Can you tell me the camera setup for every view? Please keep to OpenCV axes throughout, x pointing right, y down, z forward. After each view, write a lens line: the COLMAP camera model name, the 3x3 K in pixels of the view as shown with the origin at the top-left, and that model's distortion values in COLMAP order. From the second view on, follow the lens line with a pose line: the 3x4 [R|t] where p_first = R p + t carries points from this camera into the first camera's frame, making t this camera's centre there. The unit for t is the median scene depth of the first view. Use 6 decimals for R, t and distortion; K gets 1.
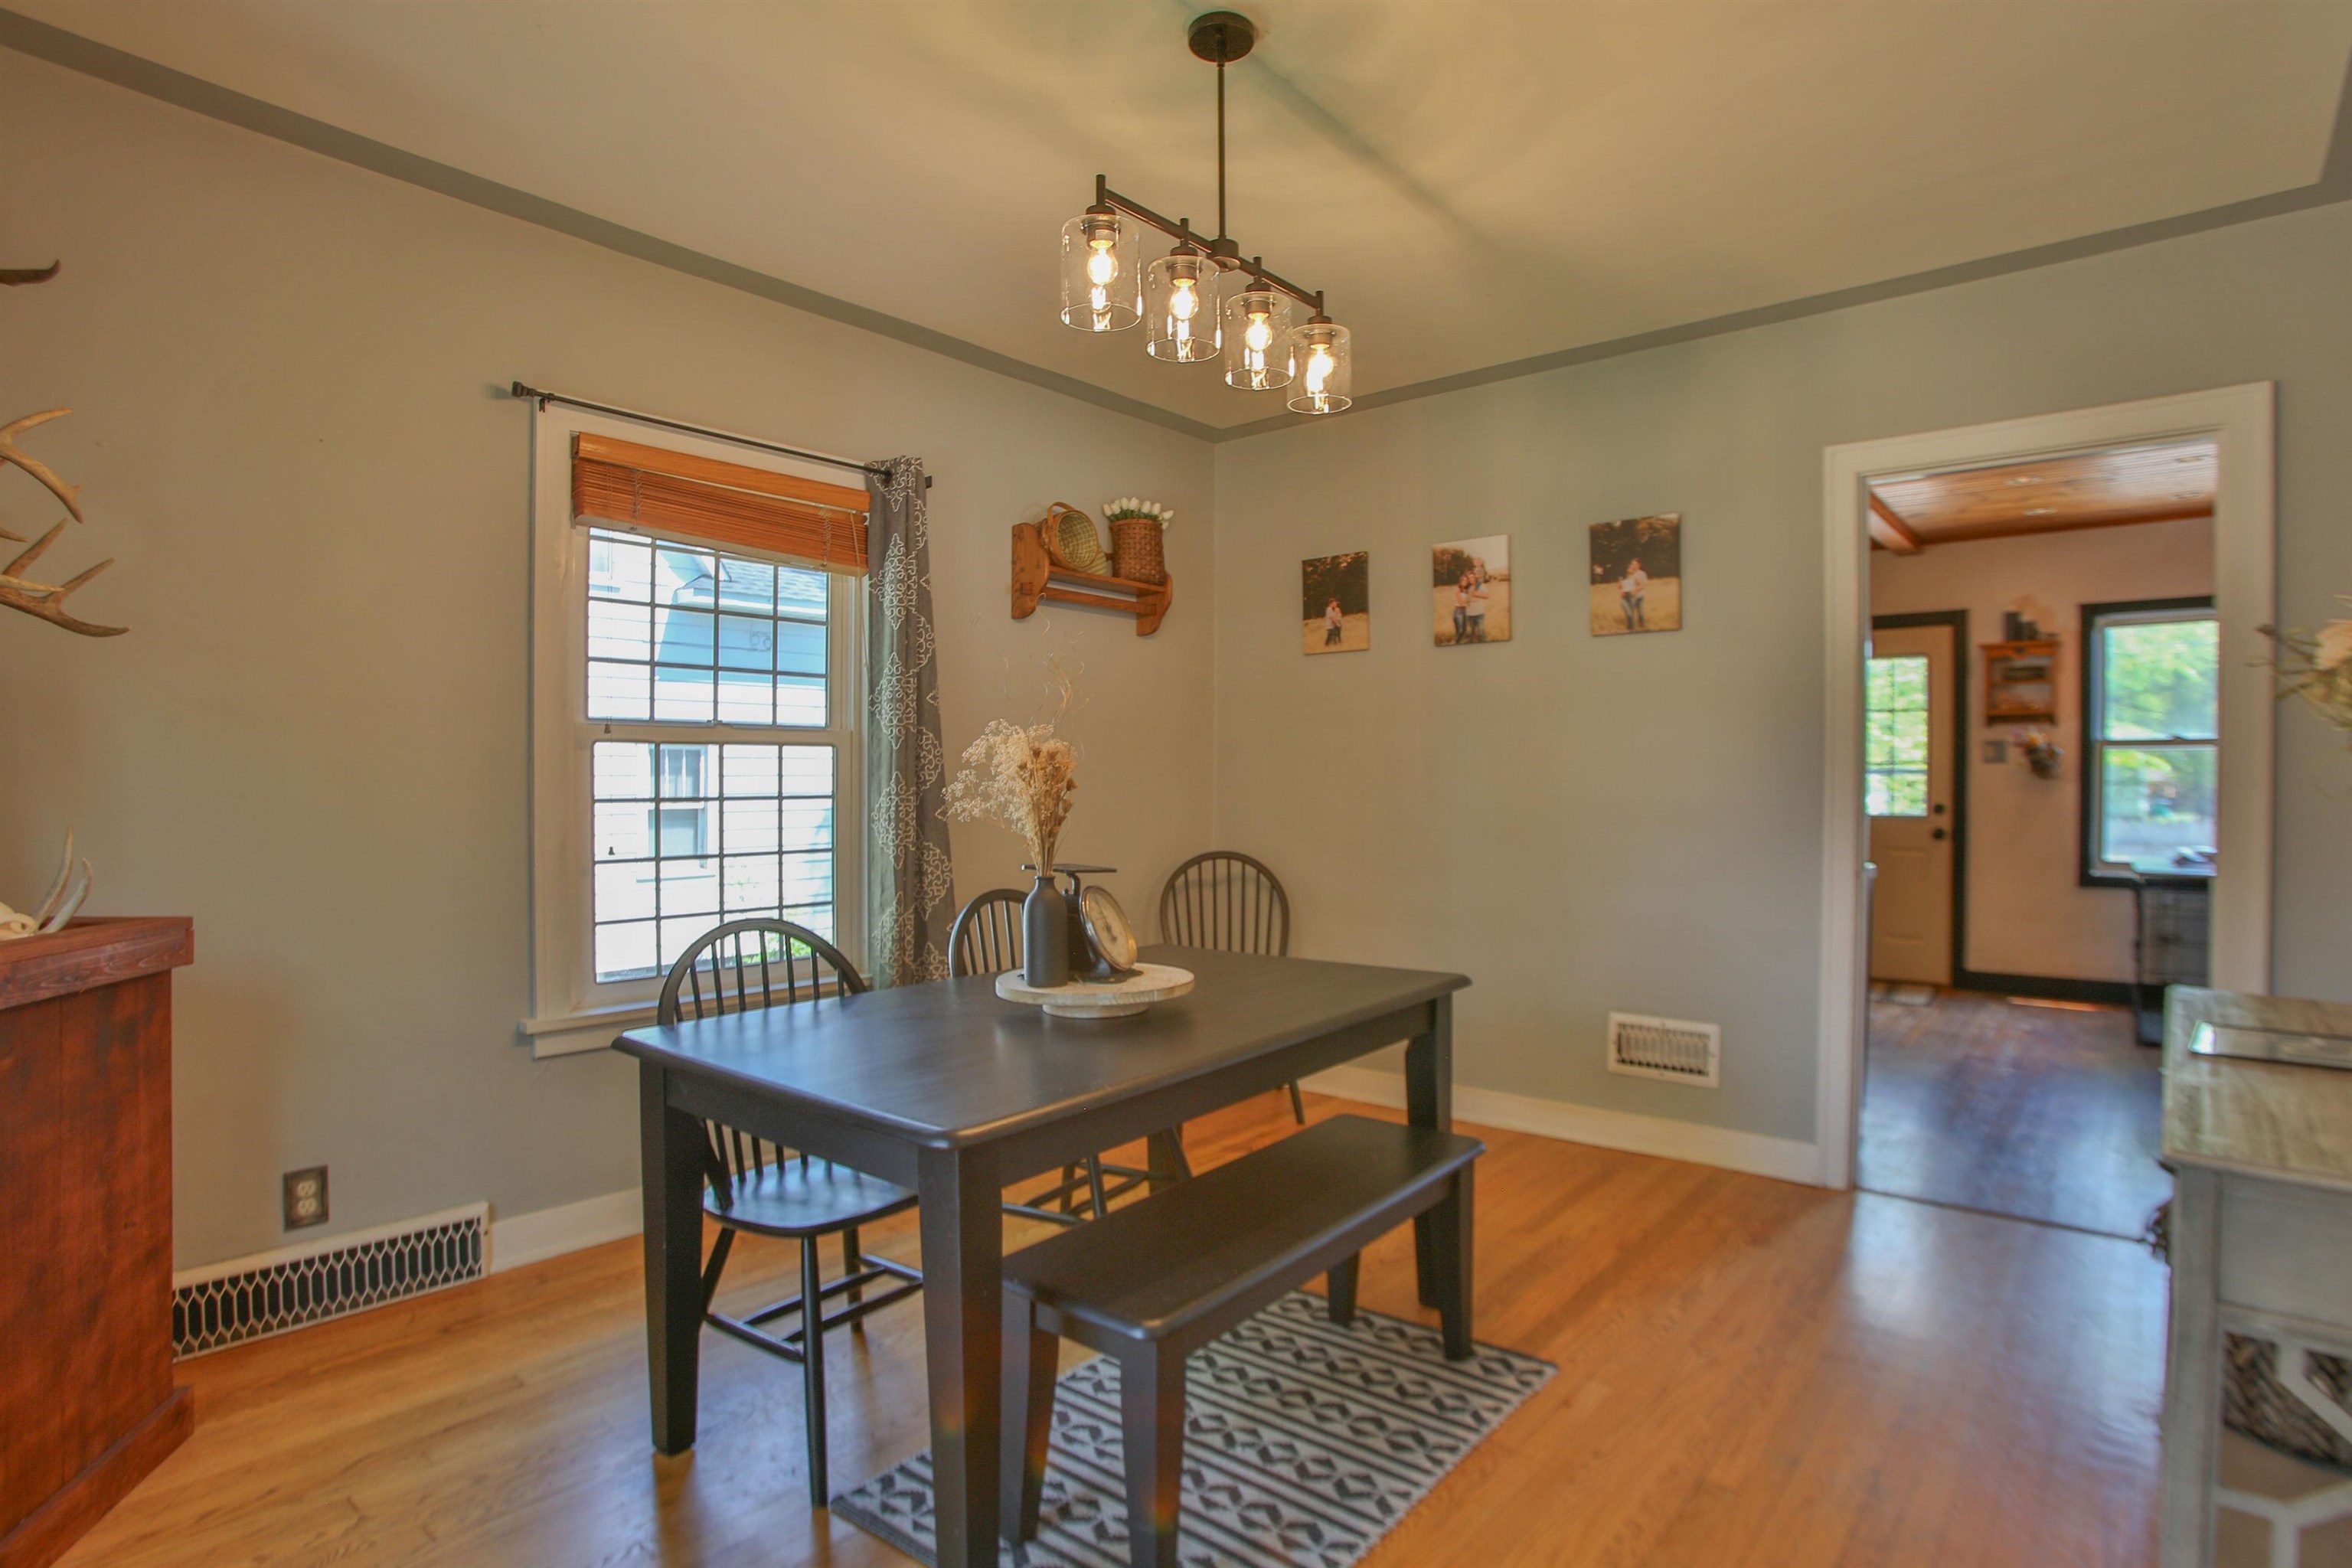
lens RADIAL K [[1185.3, 0, 1174.9], [0, 1185.3, 790.8], [0, 0, 1]] dist [-0.072574, 0.030169]
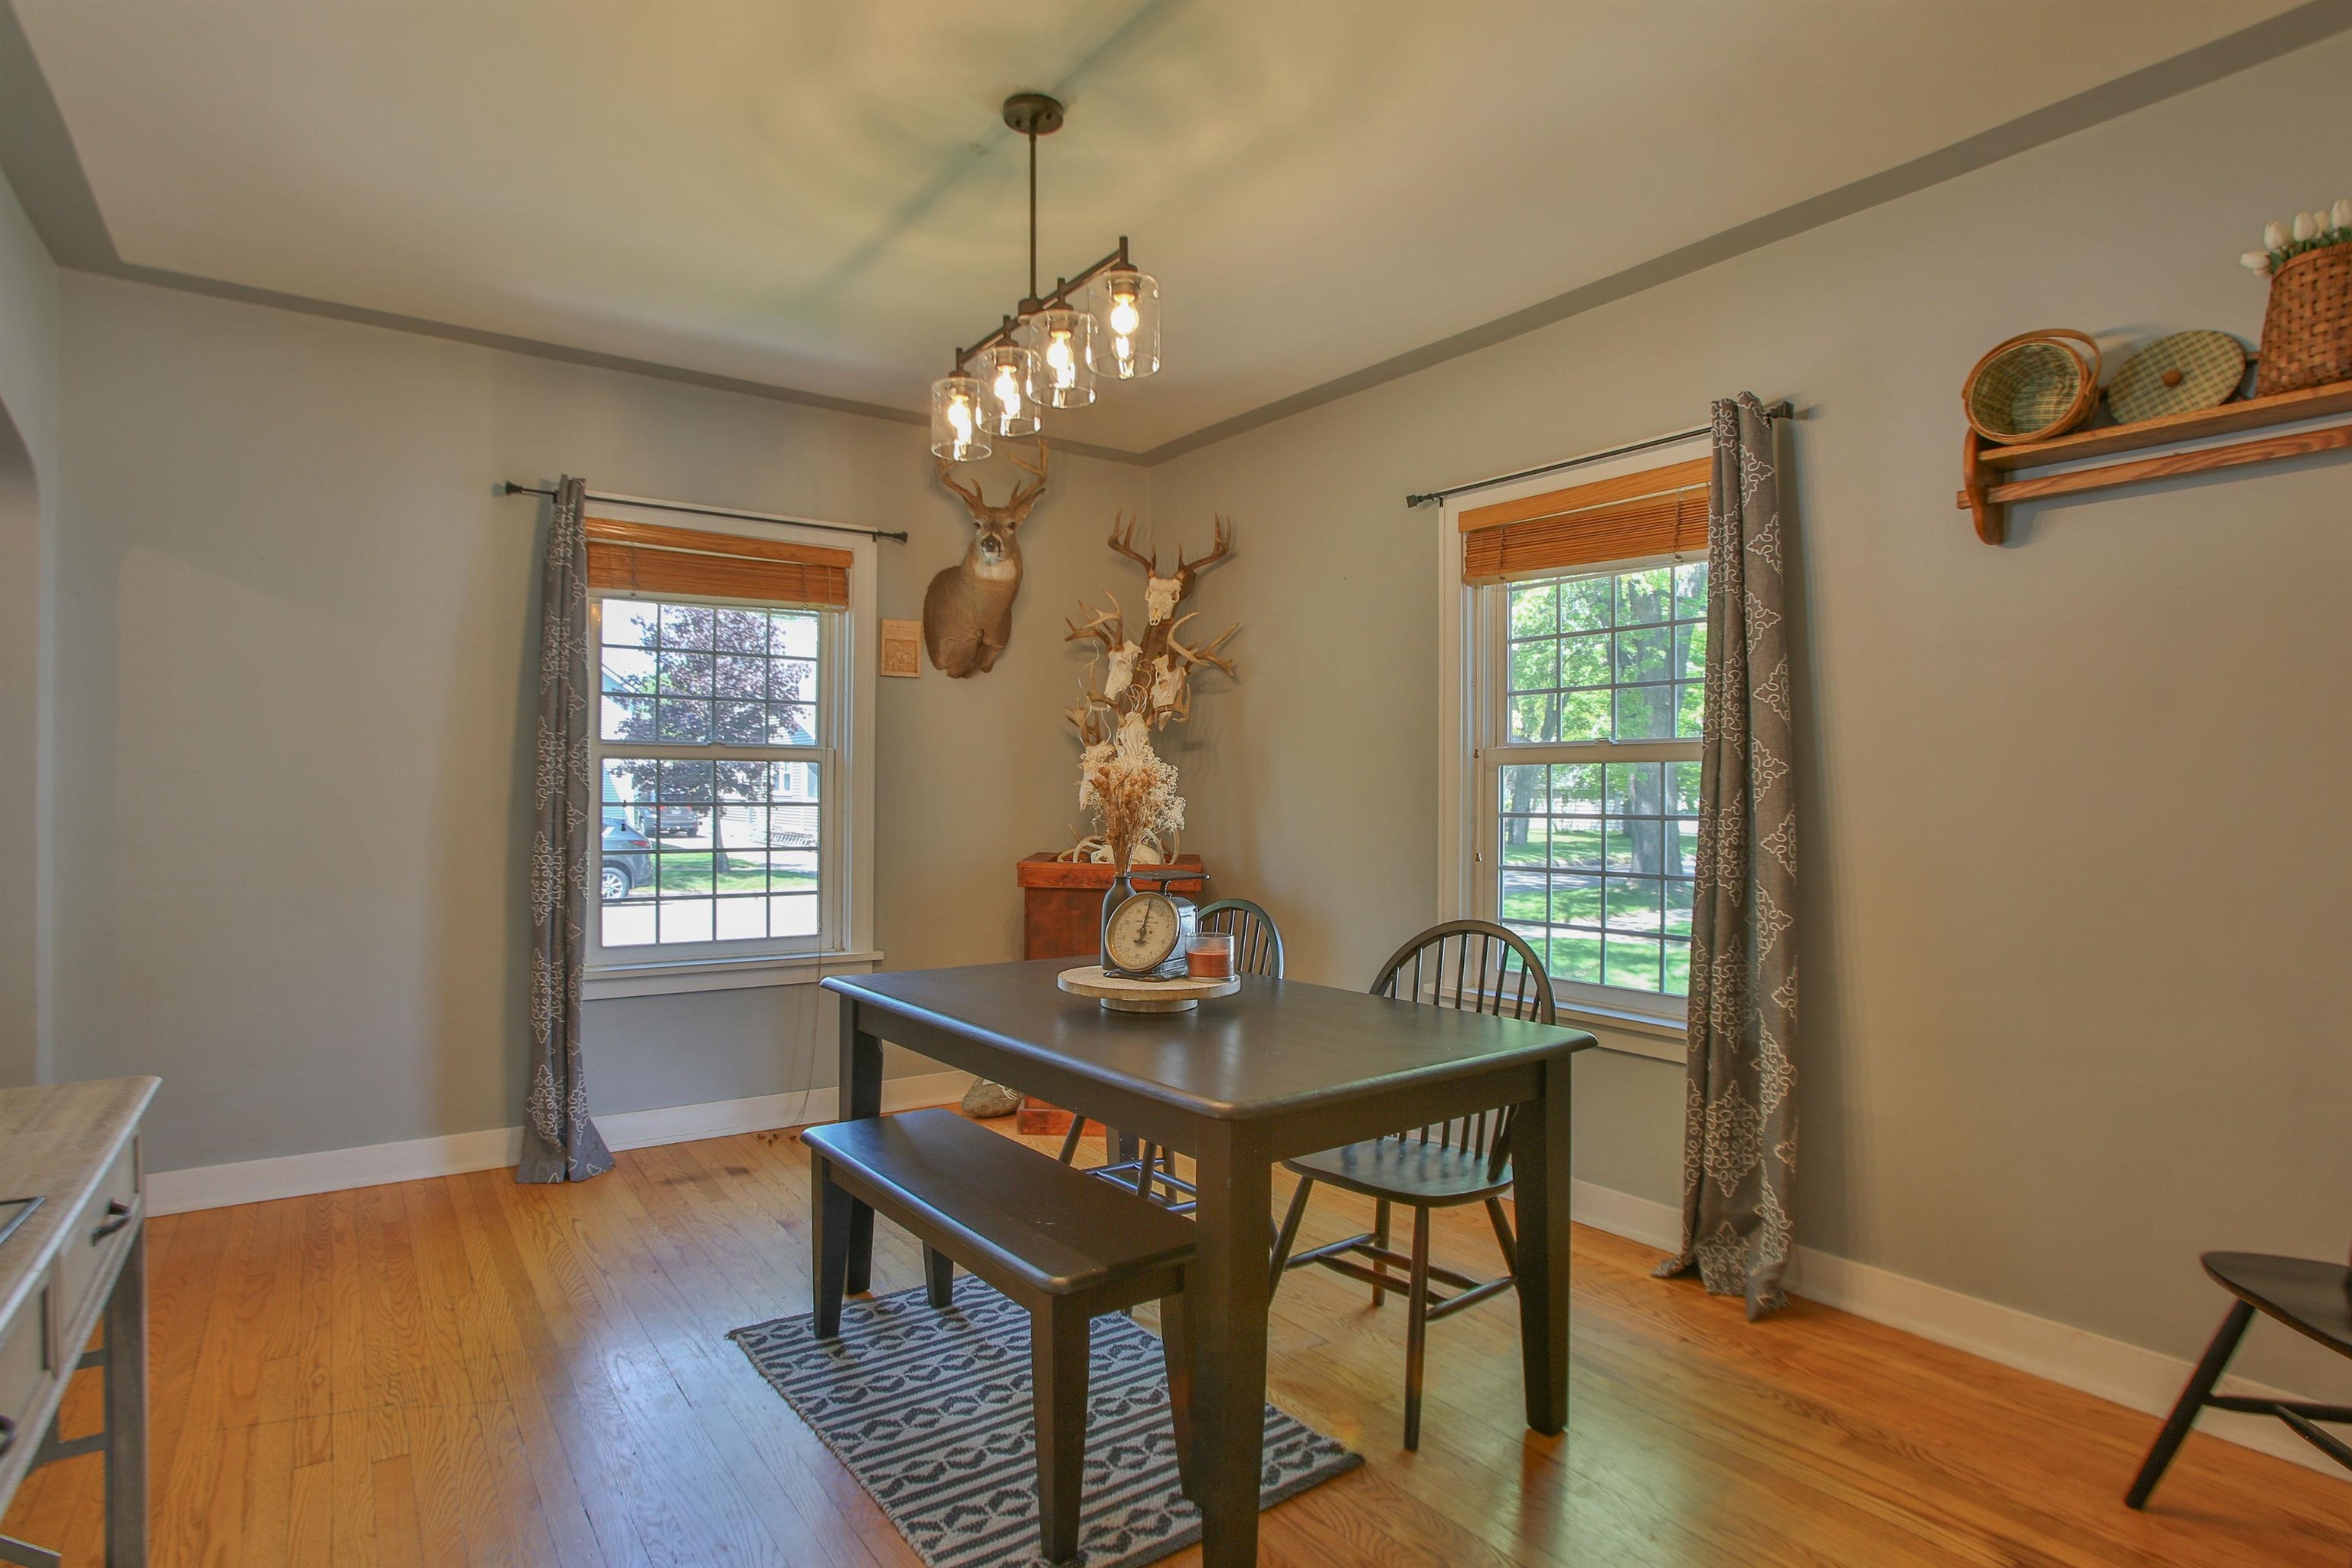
lens RADIAL K [[1185.3, 0, 1174.9], [0, 1185.3, 790.8], [0, 0, 1]] dist [-0.072574, 0.030169]
pose [[-0.215151, -0.001595, -0.976580, 0.964500], [-0.018061, 0.999834, 0.002346, -0.014980], [0.976414, 0.018143, -0.215144, 1.228013]]
